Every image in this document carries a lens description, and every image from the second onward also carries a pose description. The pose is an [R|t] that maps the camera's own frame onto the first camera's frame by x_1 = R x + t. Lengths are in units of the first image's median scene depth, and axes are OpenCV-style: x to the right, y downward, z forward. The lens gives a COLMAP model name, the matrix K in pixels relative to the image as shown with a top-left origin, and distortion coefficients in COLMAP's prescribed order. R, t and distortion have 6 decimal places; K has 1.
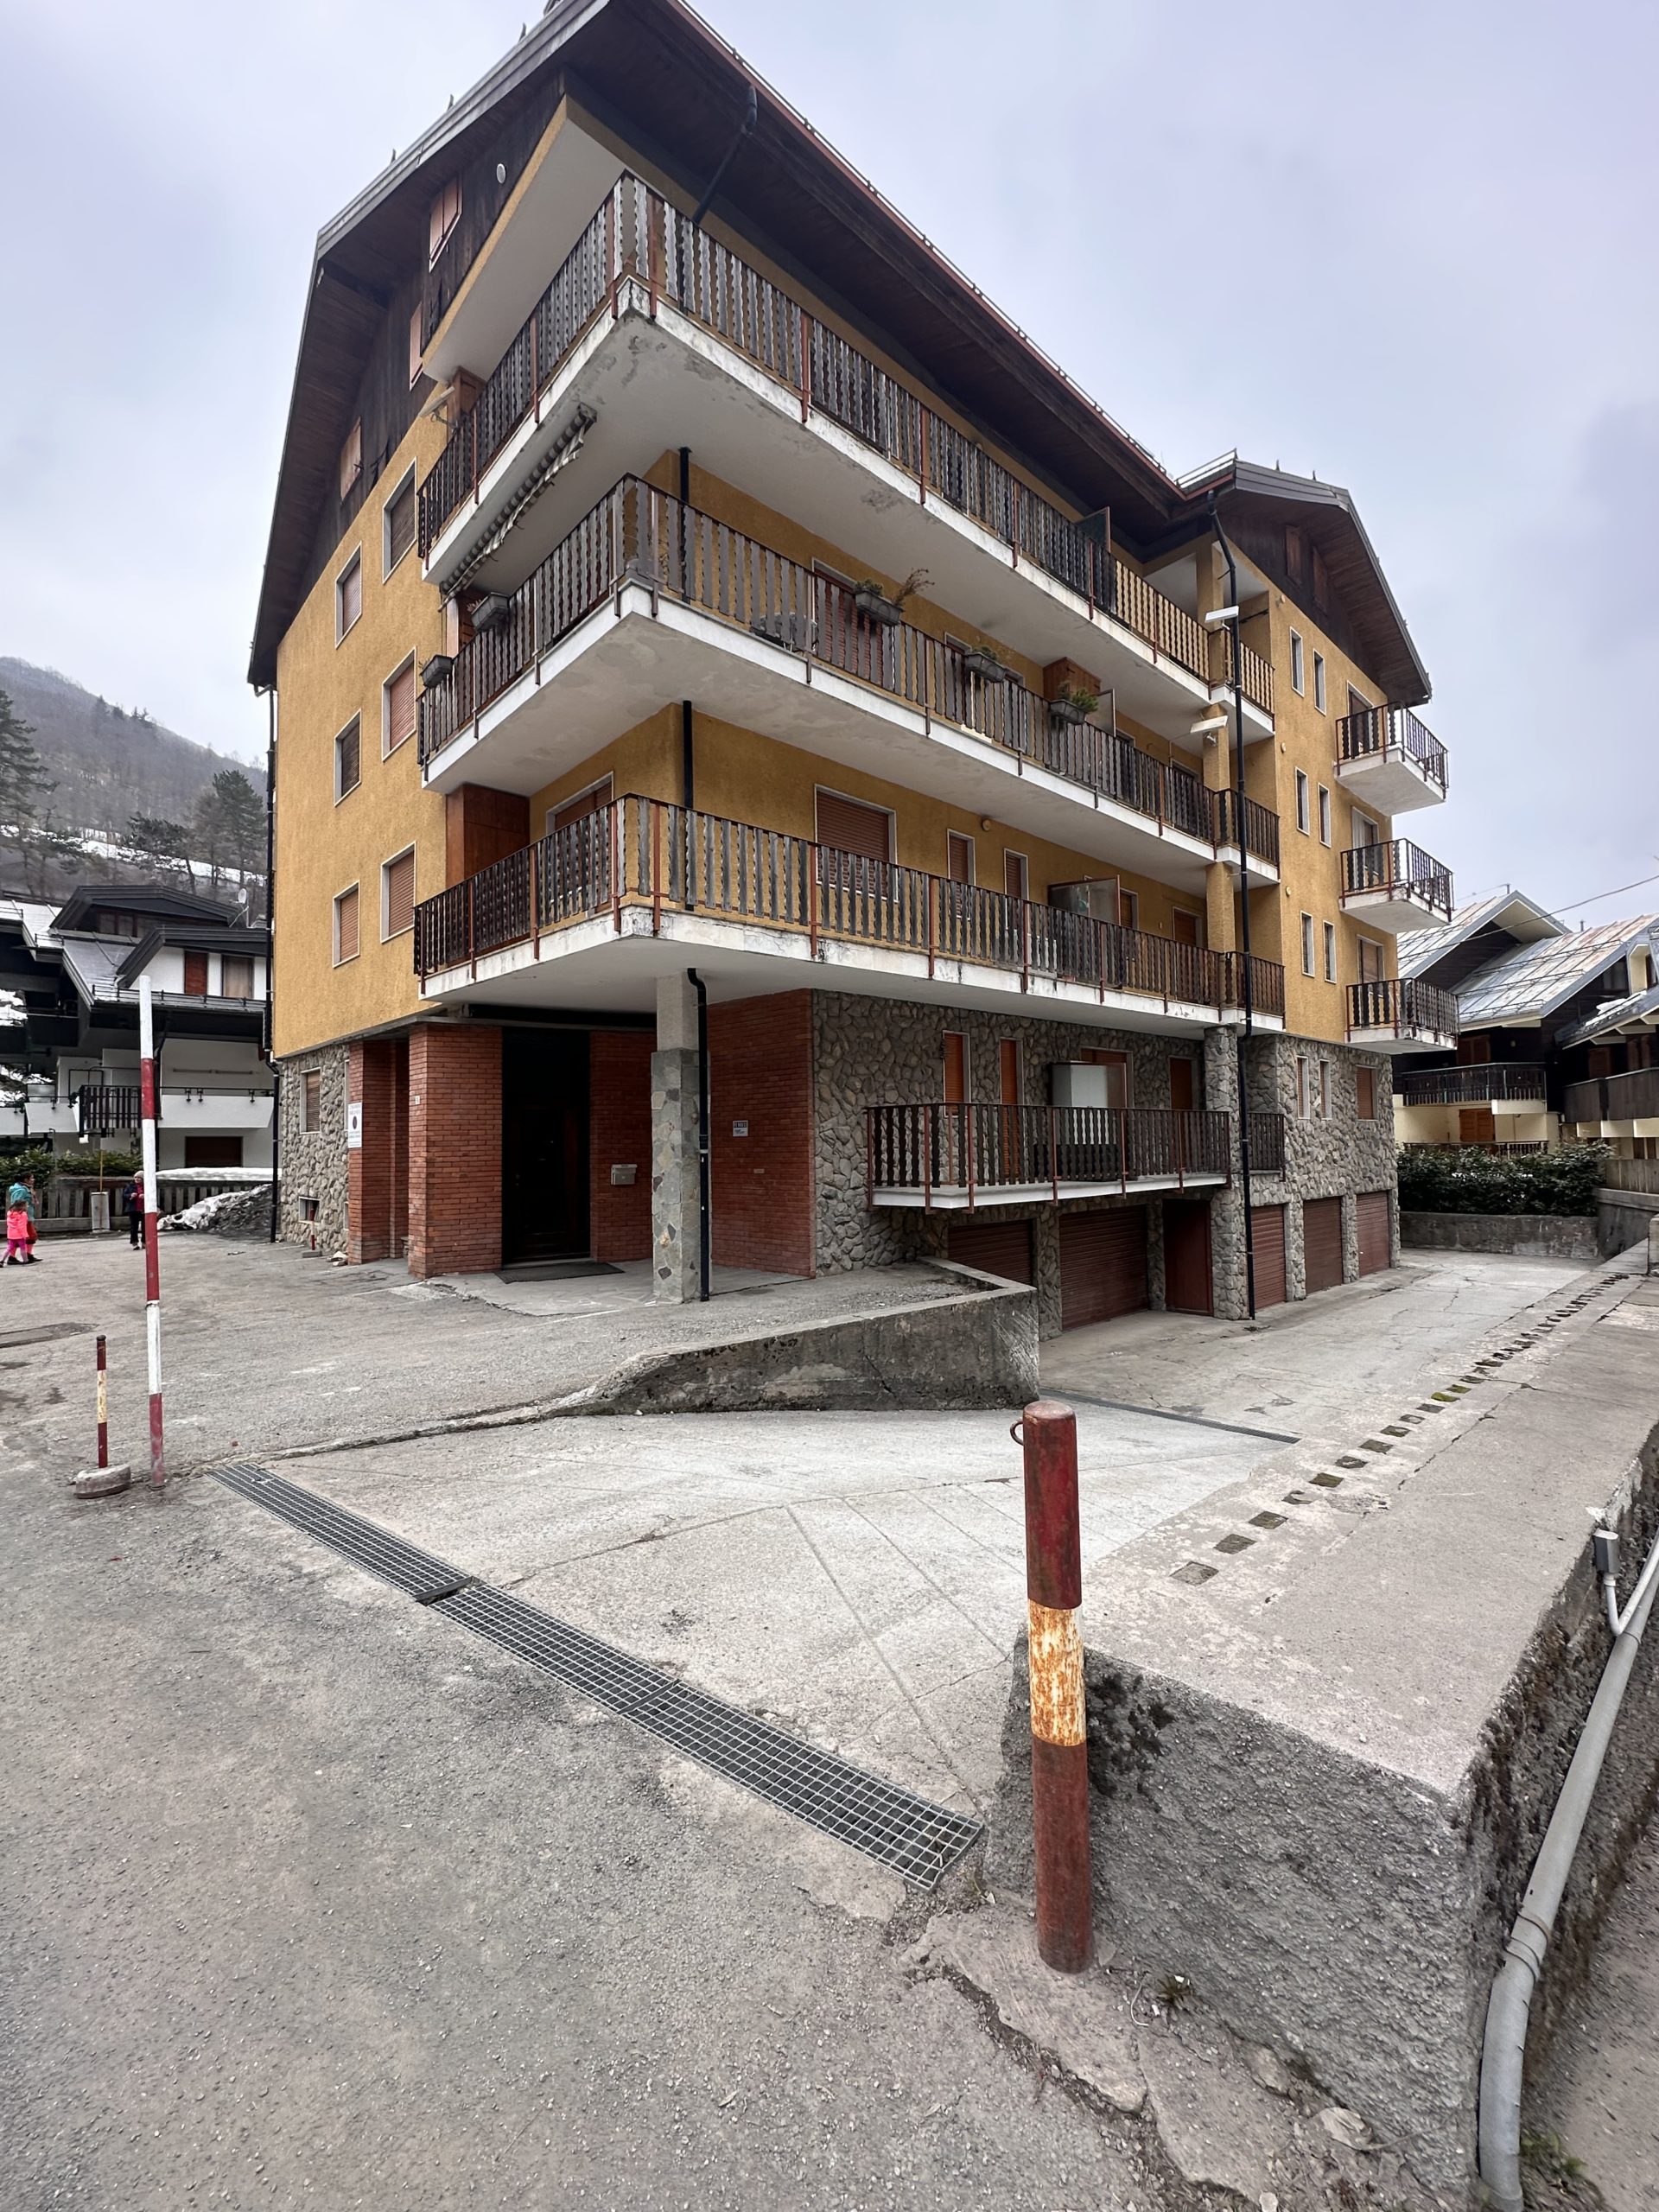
lens RADIAL K [[880.1, 0, 831.0], [0, 880.1, 1105.0], [0, 0, 1]] dist [-0.001004, 0.000147]
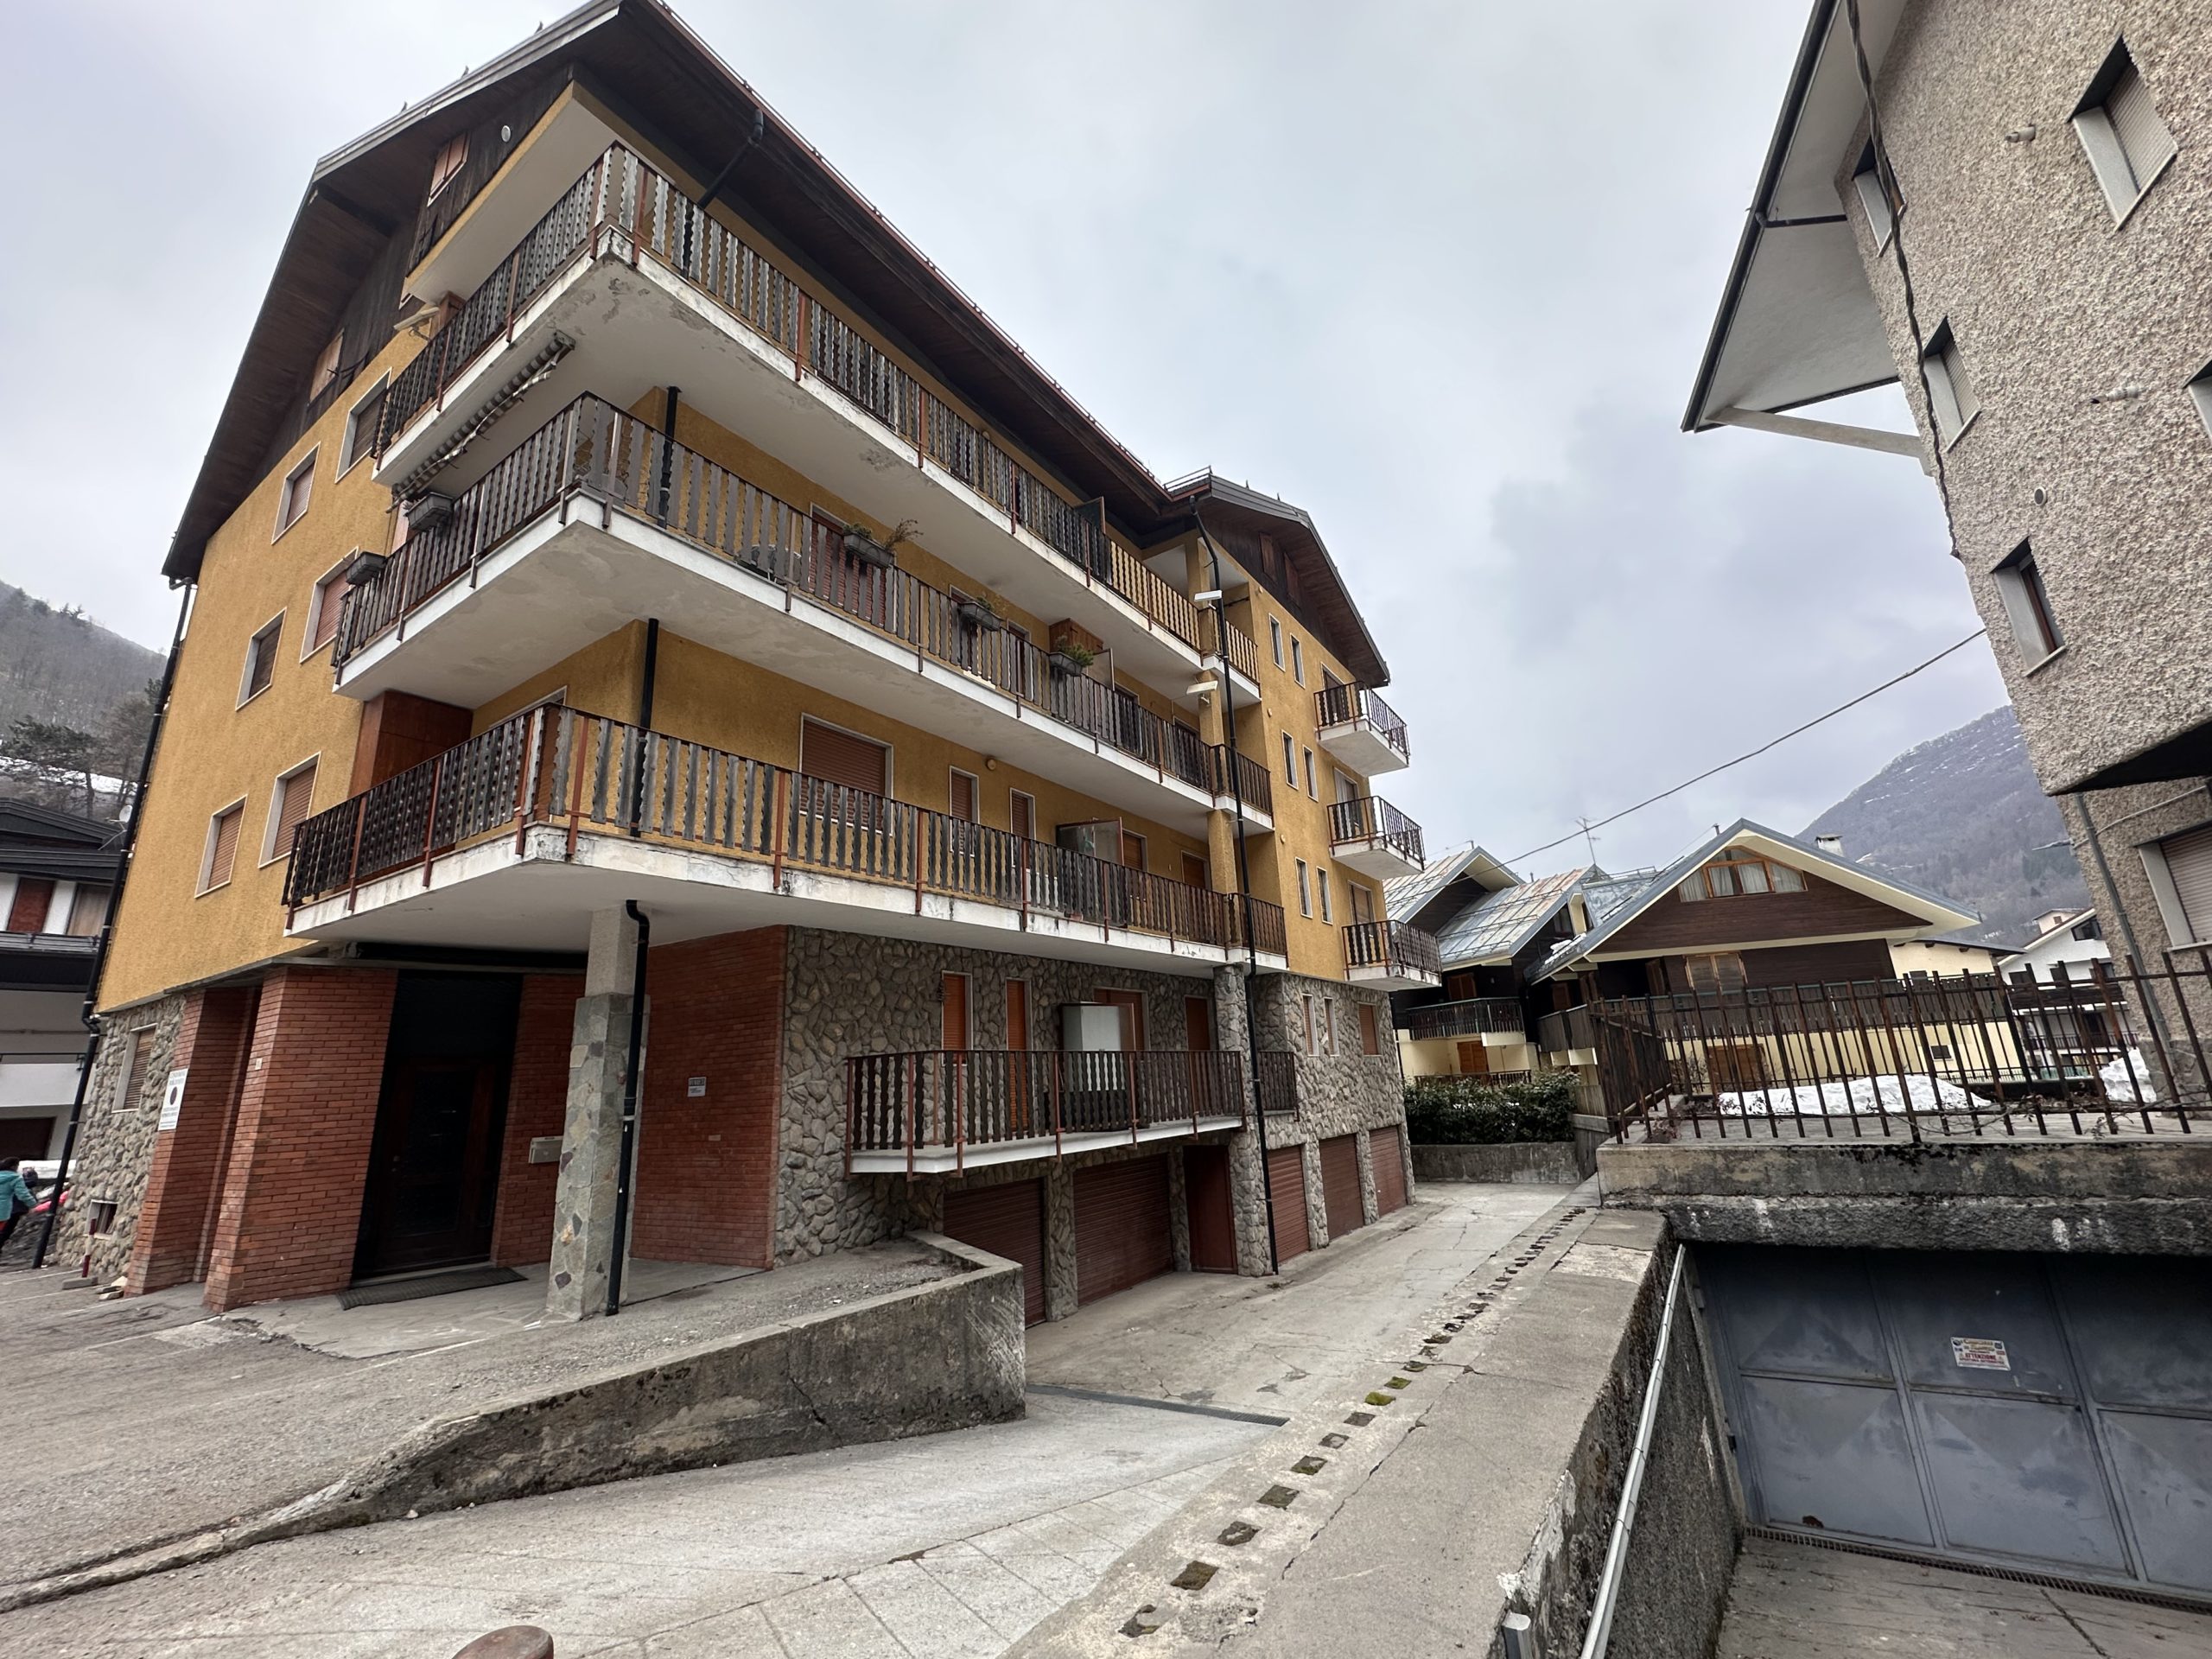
lens RADIAL K [[880.1, 0, 1094.0], [0, 880.1, 851.4], [0, 0, 1]] dist [-0.001004, 0.000147]
pose [[0.974531, 0.024044, 0.222962, 0.089957], [0.025570, 0.975838, -0.216995, -0.001590], [-0.222792, 0.217169, 0.950369, 0.056730]]
